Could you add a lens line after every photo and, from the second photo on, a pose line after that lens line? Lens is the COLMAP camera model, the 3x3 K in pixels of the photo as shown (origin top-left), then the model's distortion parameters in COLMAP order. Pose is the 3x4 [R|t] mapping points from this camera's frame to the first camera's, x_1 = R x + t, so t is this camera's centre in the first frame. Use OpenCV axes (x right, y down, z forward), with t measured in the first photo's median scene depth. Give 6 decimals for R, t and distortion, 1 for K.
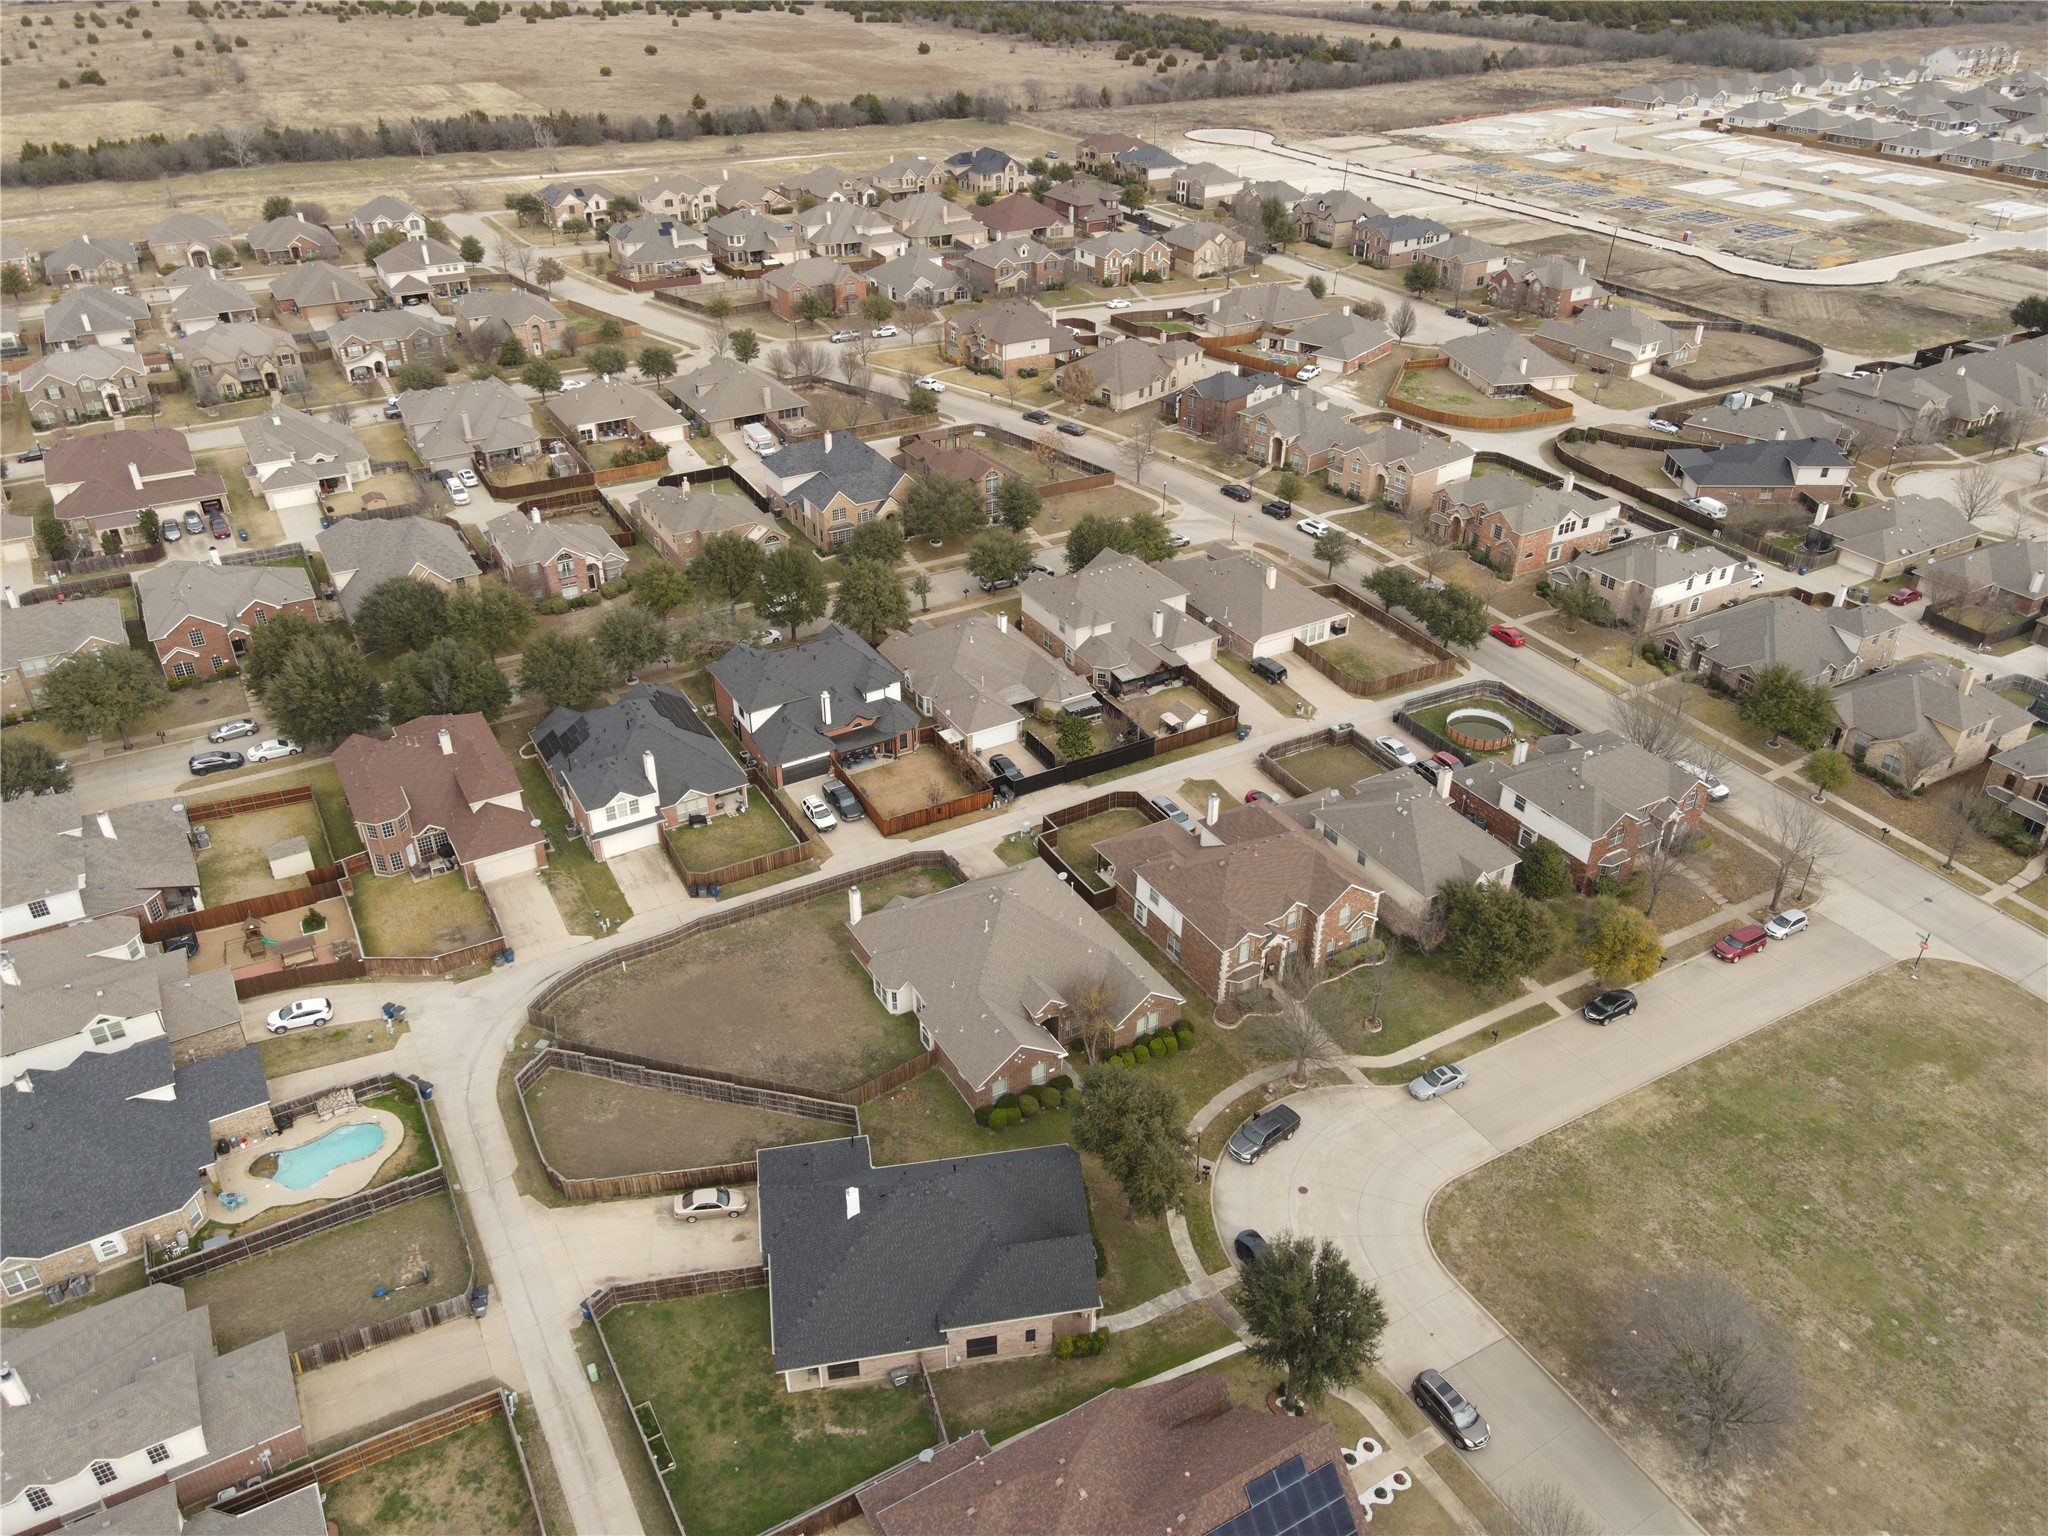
lens RADIAL K [[1494.1, 0, 1020.3], [0, 1494.1, 767.7], [0, 0, 1]] dist [0.005748, 0.028193]
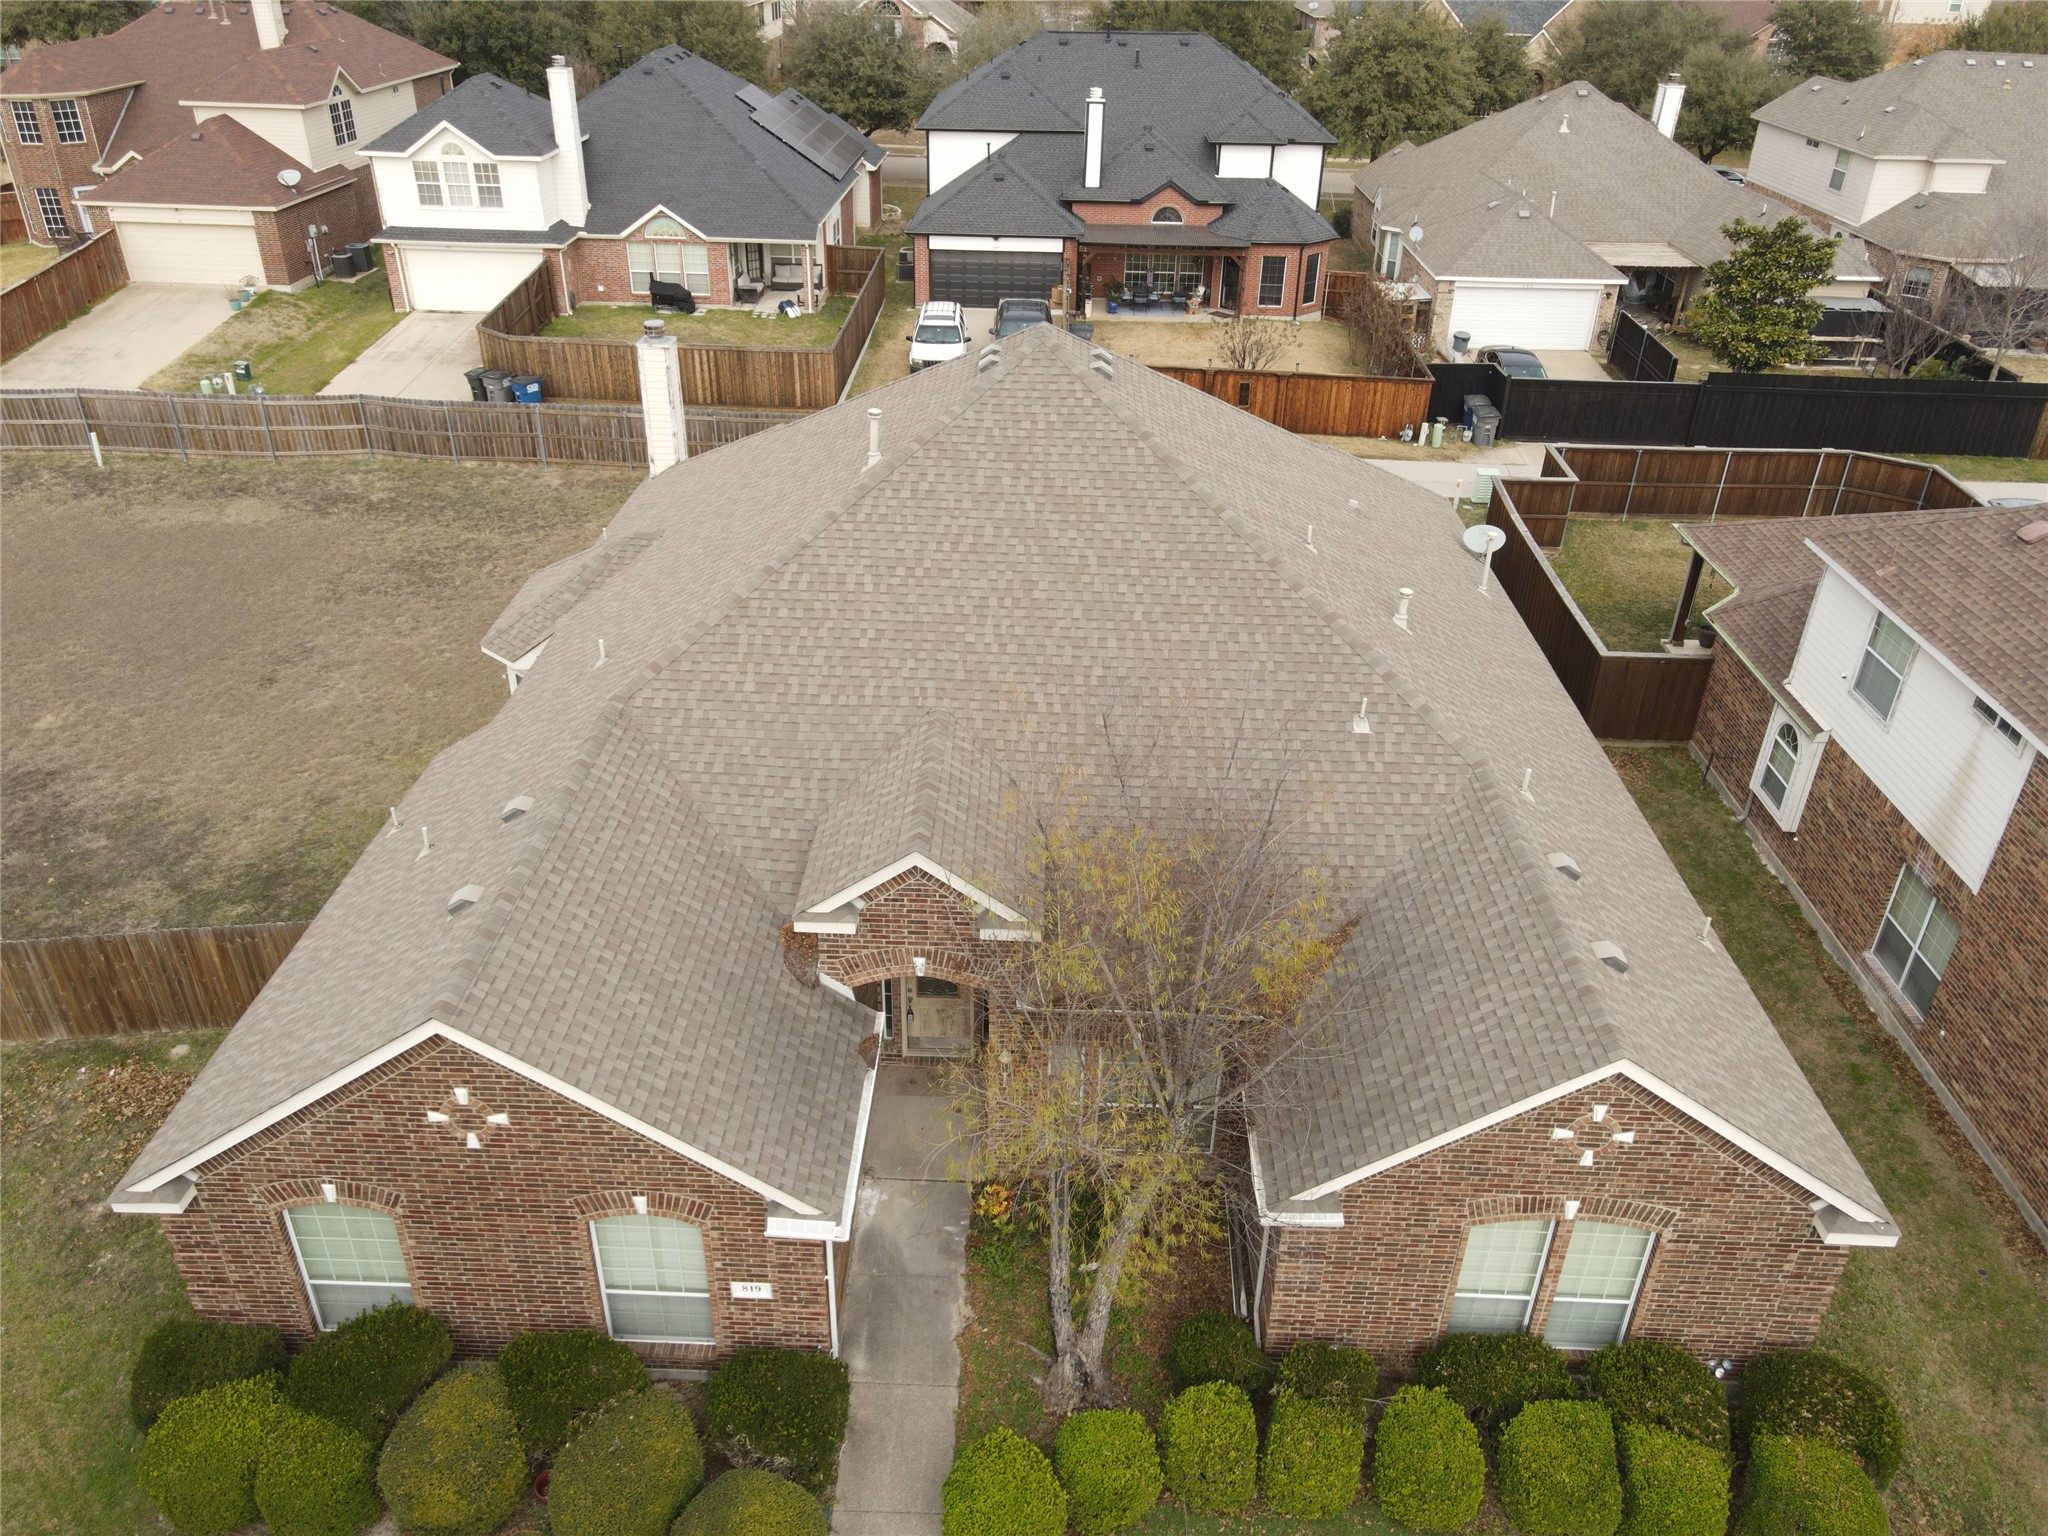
lens RADIAL K [[1494.1, 0, 1018.7], [0, 1494.1, 748.6], [0, 0, 1]] dist [0.005748, 0.028193]
pose [[0.847732, 0.275693, -0.453148, 0.078272], [-0.294148, 0.955260, 0.030894, 0.112326], [0.441392, 0.107103, 0.890900, 0.709155]]
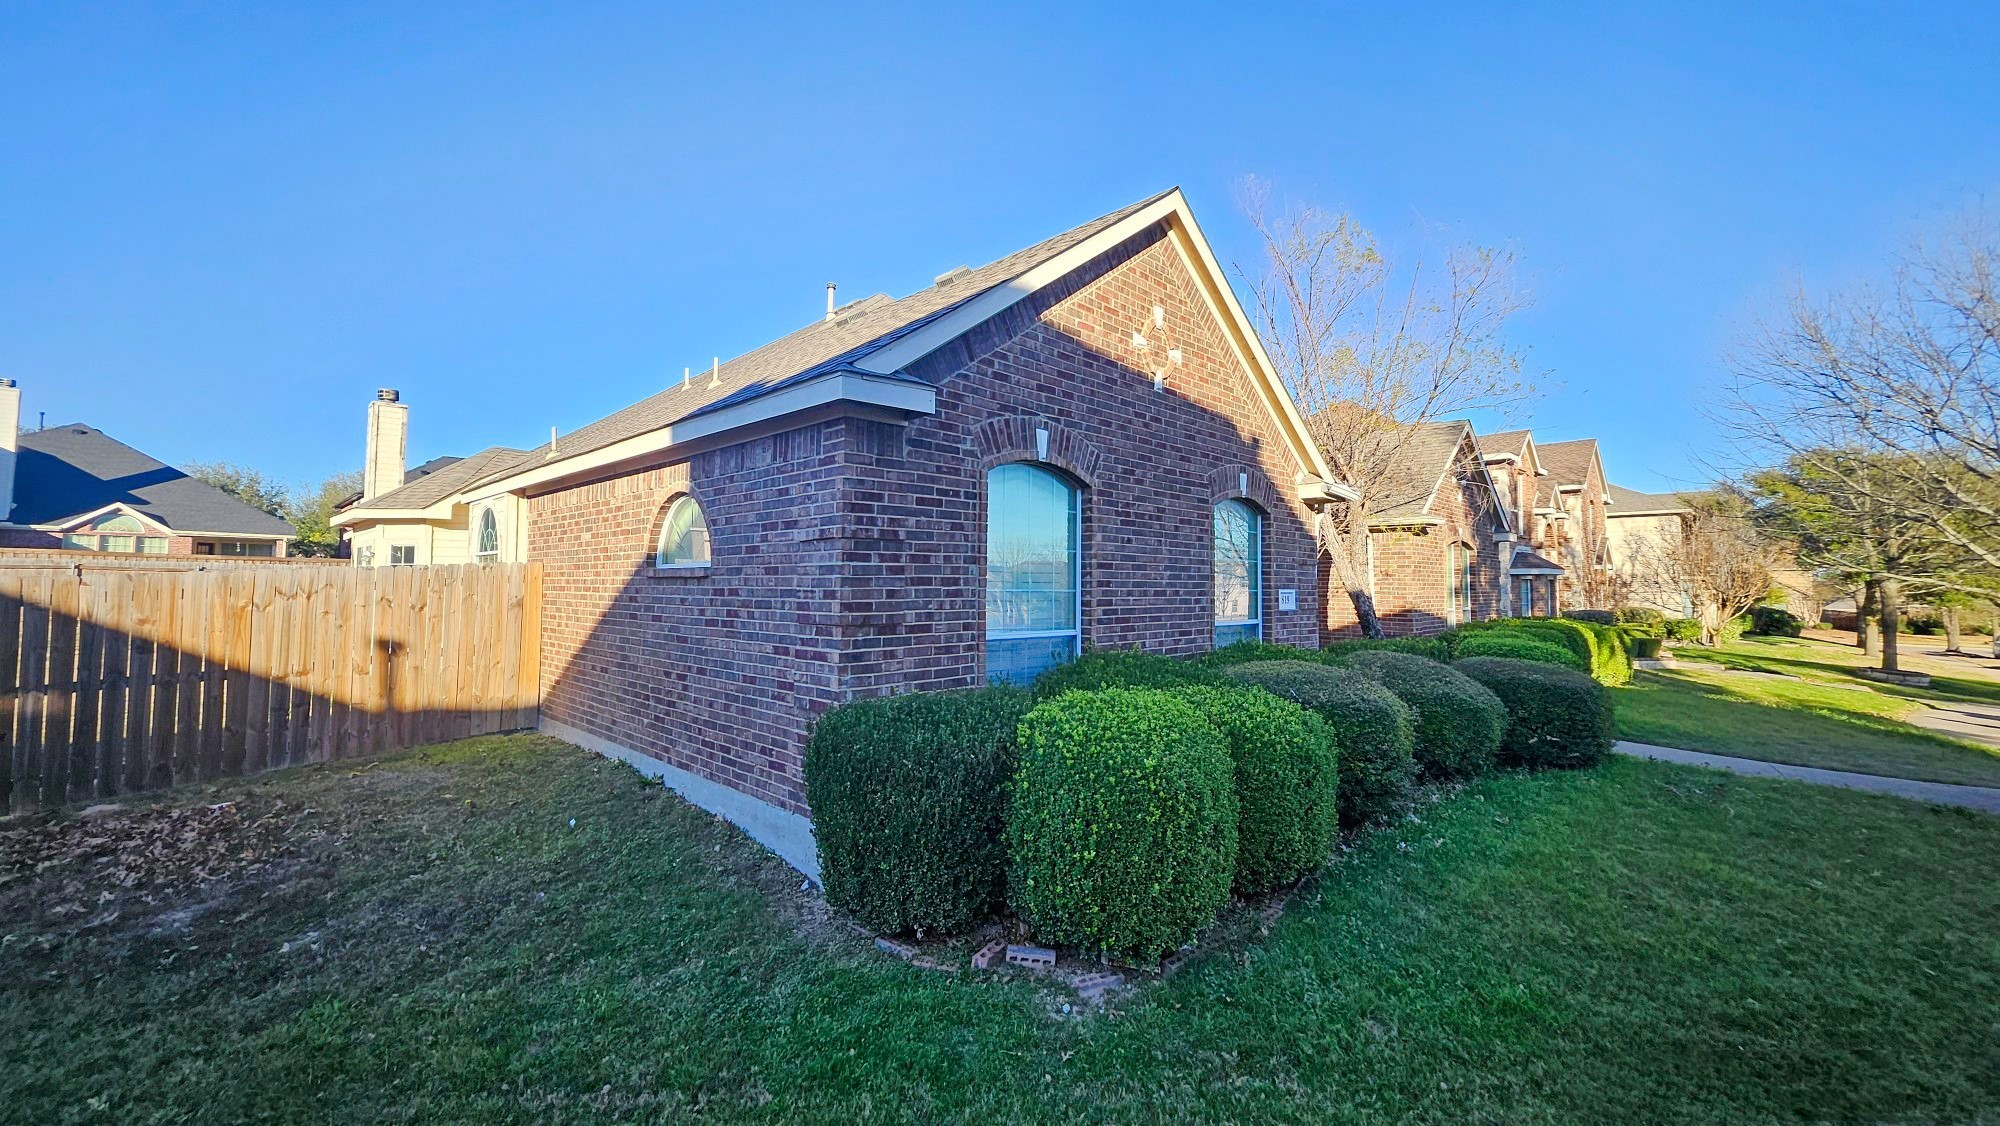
lens RADIAL K [[792.8, 0, 984.6], [0, 792.8, 534.8], [0, 0, 1]] dist [0.014328, -0.004592]
pose [[0.967793, 0.021905, 0.250793, -0.025882], [0.127955, 0.815132, -0.564966, 0.195260], [-0.216805, 0.578860, 0.786076, 0.760787]]
